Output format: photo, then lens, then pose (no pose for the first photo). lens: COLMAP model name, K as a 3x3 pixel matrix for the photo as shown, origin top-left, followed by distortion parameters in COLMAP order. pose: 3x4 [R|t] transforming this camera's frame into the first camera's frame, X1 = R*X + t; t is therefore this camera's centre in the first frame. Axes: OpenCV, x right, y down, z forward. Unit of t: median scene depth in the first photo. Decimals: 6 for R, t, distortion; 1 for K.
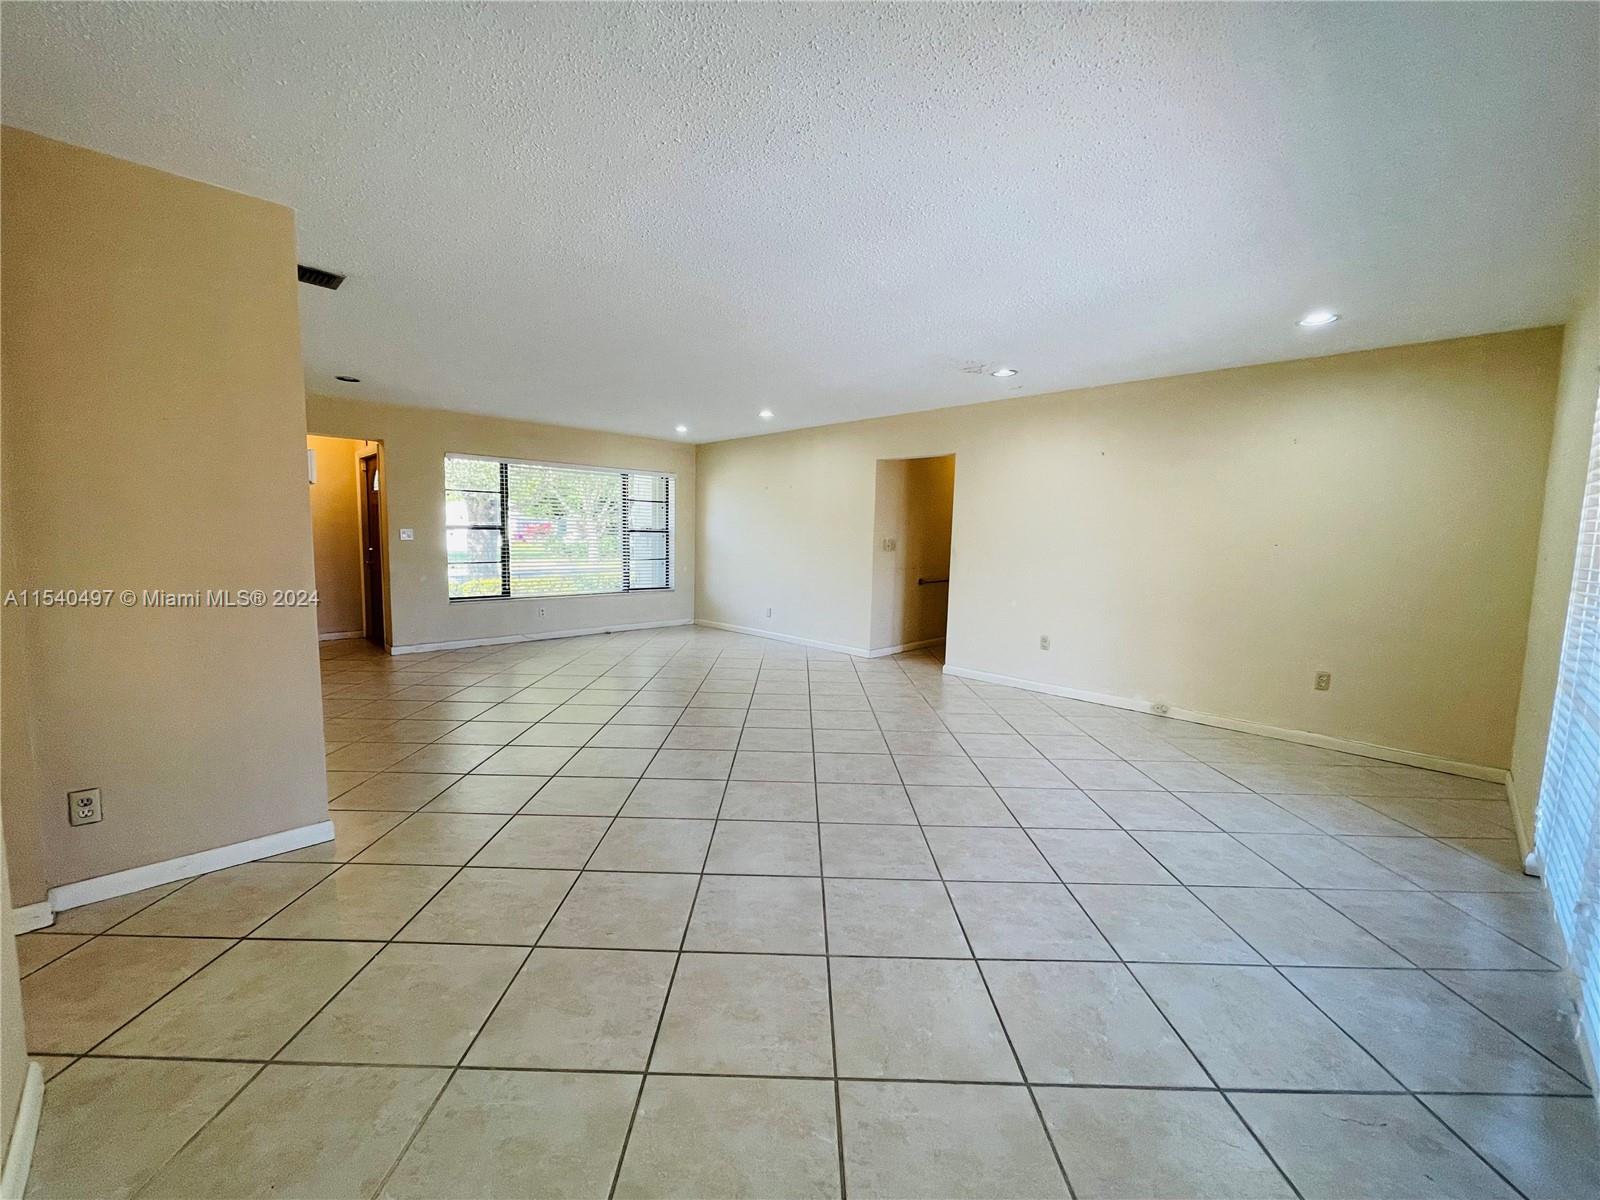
lens RADIAL K [[645.1, 0, 787.2], [0, 645.1, 591.1], [0, 0, 1]] dist [-0.000836, 0.000587]
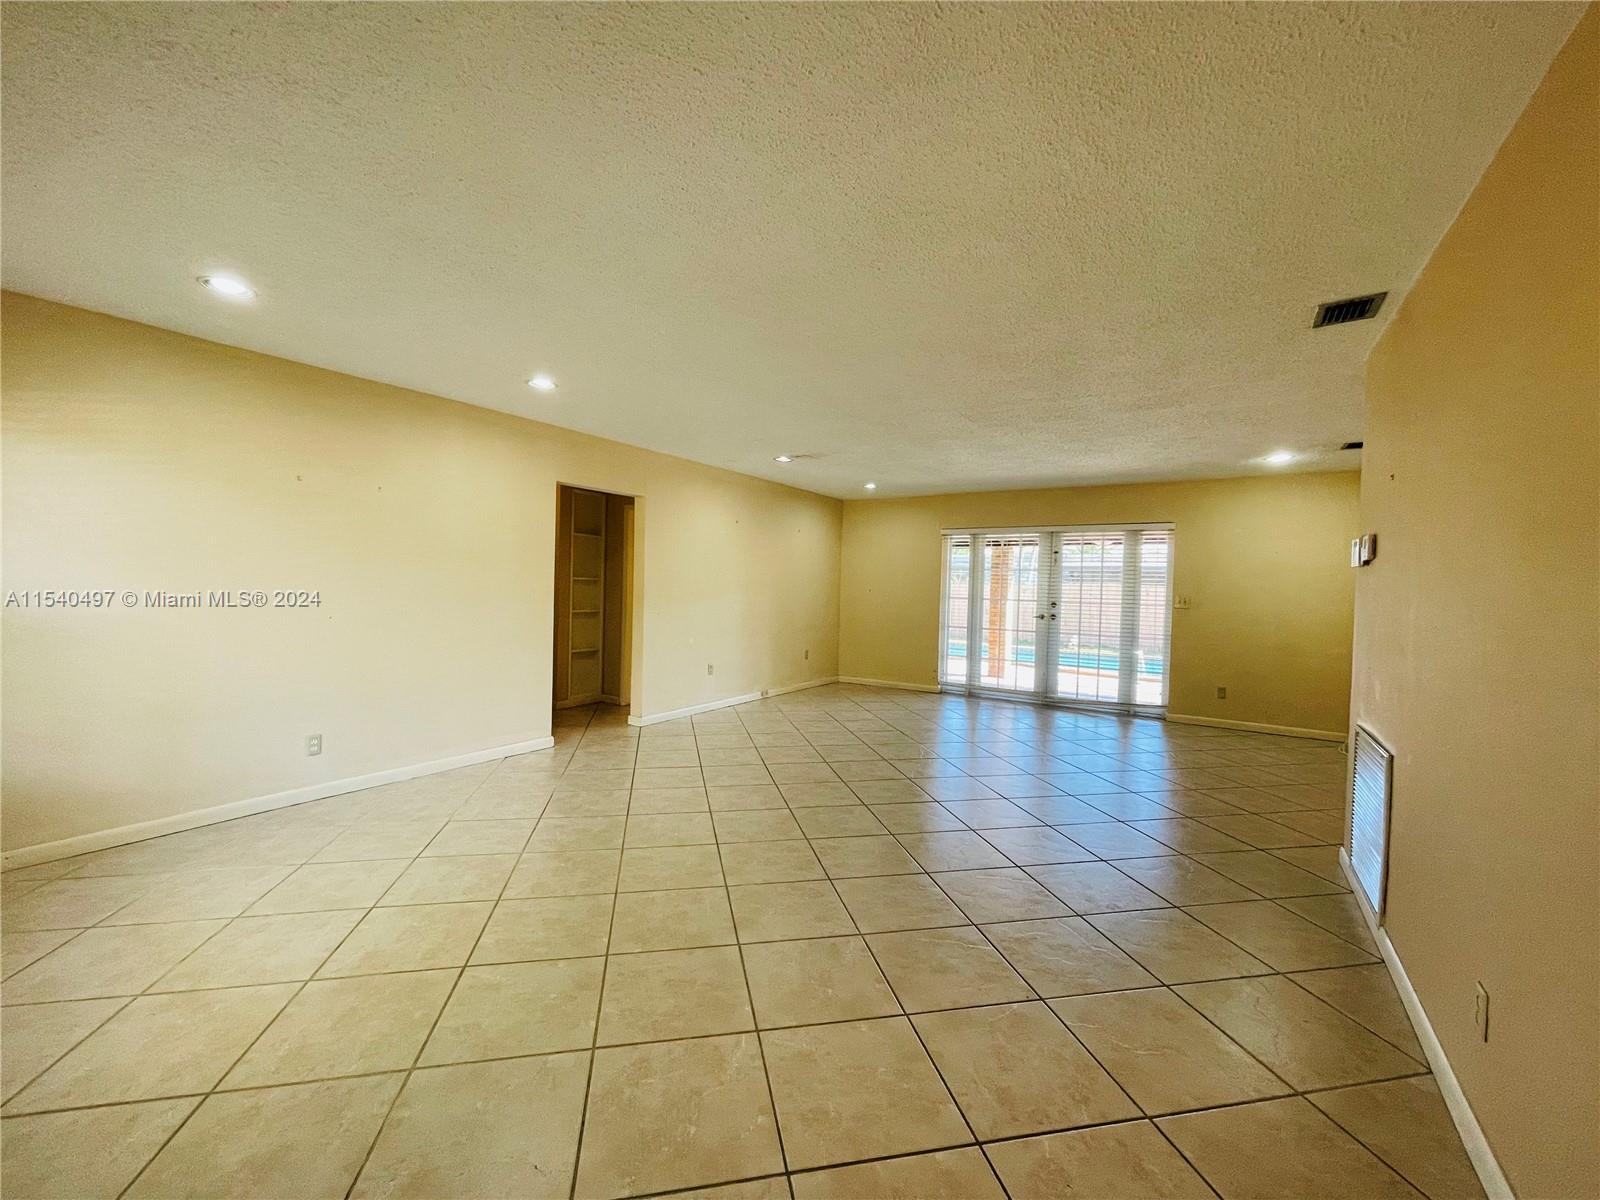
lens RADIAL K [[645.1, 0, 791.4], [0, 645.1, 596.8], [0, 0, 1]] dist [-0.000836, 0.000587]
pose [[-0.223246, -0.044744, 0.973735, -0.809073], [0.060649, 0.996373, 0.059689, -0.118392], [-0.972874, 0.072382, -0.219722, 1.109909]]
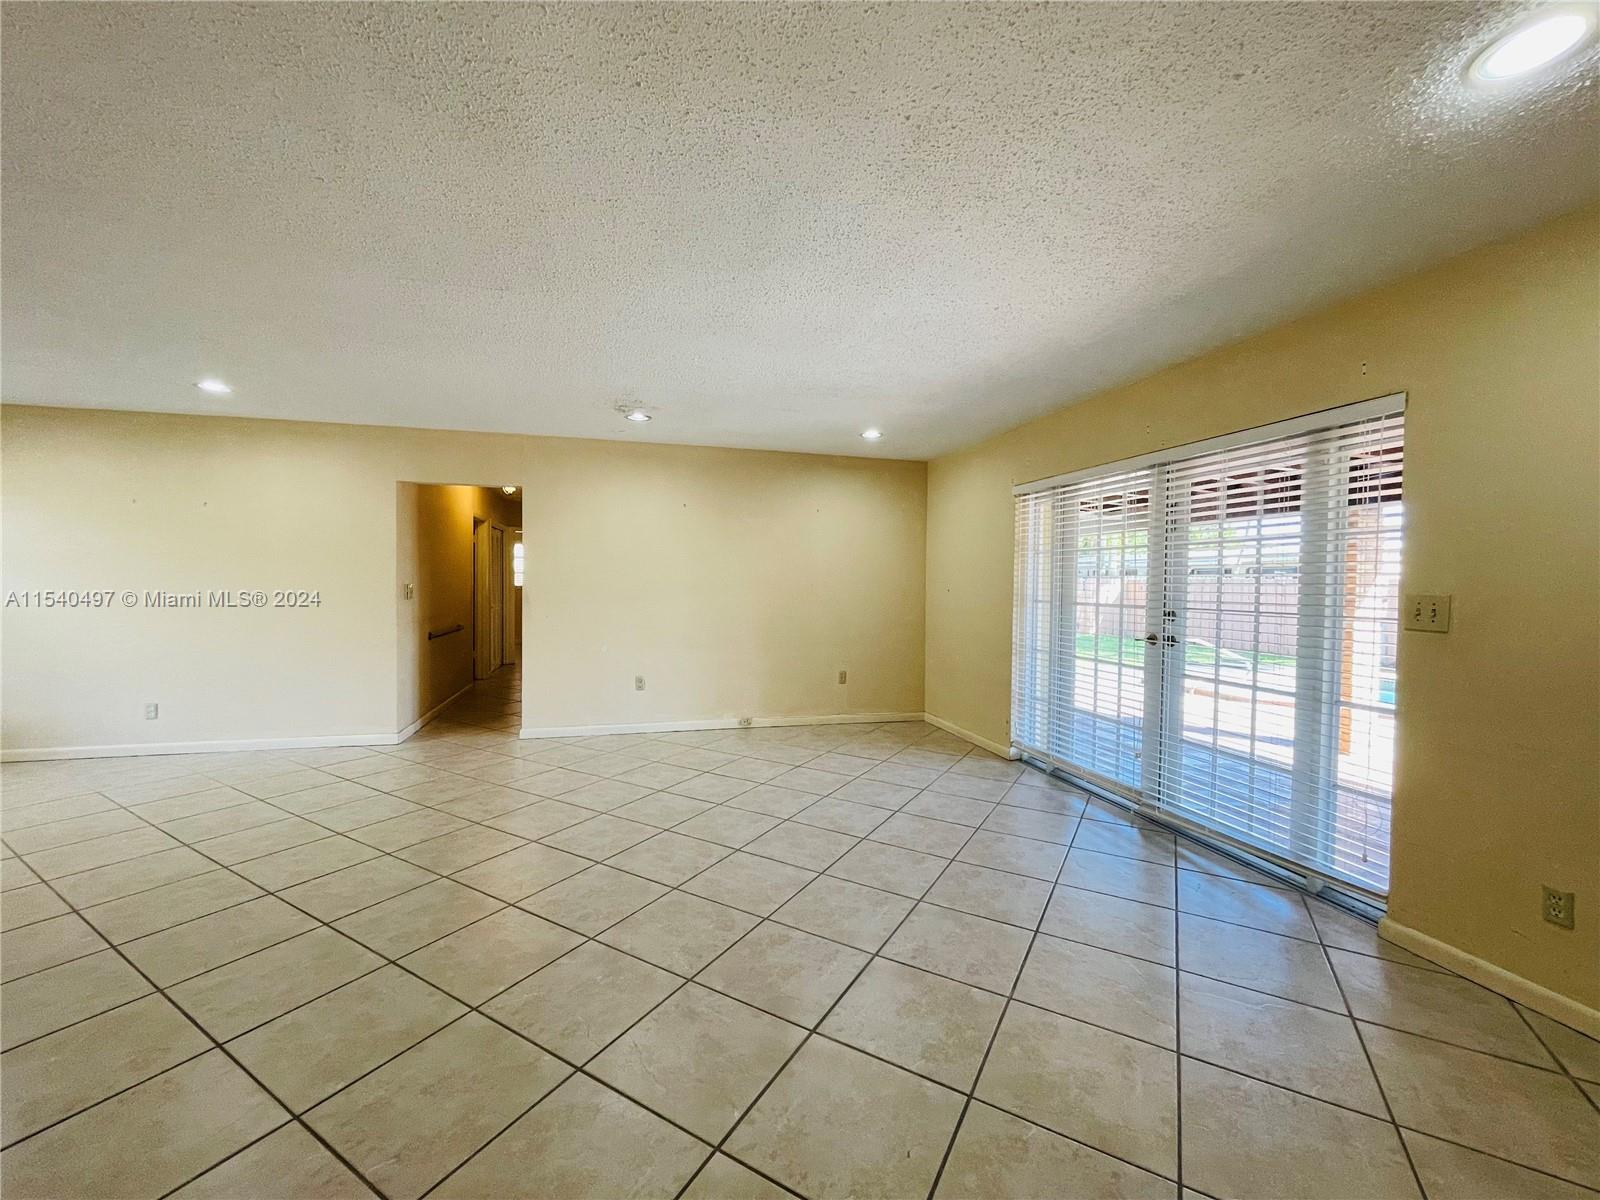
lens RADIAL K [[645.1, 0, 793.3], [0, 645.1, 591.0], [0, 0, 1]] dist [-0.000836, 0.000587]
pose [[0.494264, -0.028798, 0.868835, -0.362033], [0.079544, 0.996757, -0.012213, -0.033797], [-0.865665, 0.075147, 0.494951, 0.275852]]
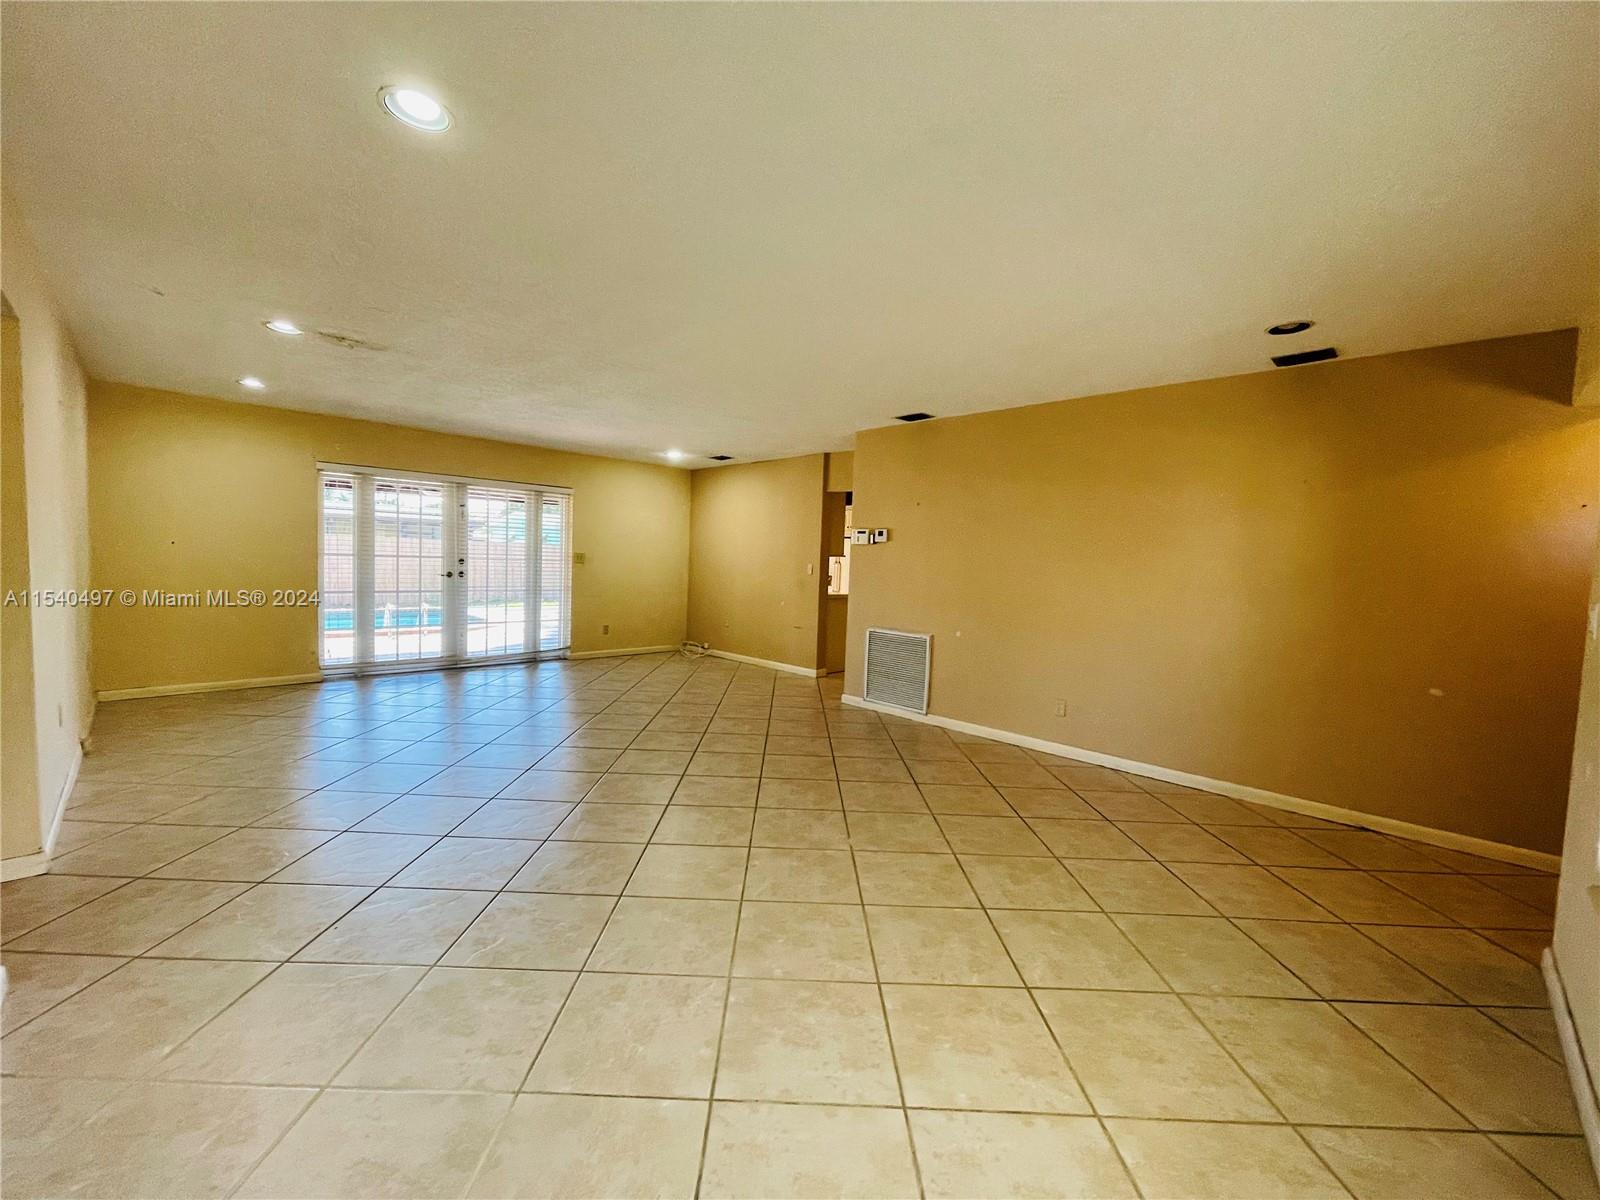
lens RADIAL K [[645.1, 0, 785.2], [0, 645.1, 602.3], [0, 0, 1]] dist [-0.000836, 0.000587]
pose [[-0.998081, -0.055419, -0.027636, -0.217486], [-0.059121, 0.985530, 0.158855, -0.149048], [0.018433, 0.160184, -0.986915, 1.569595]]
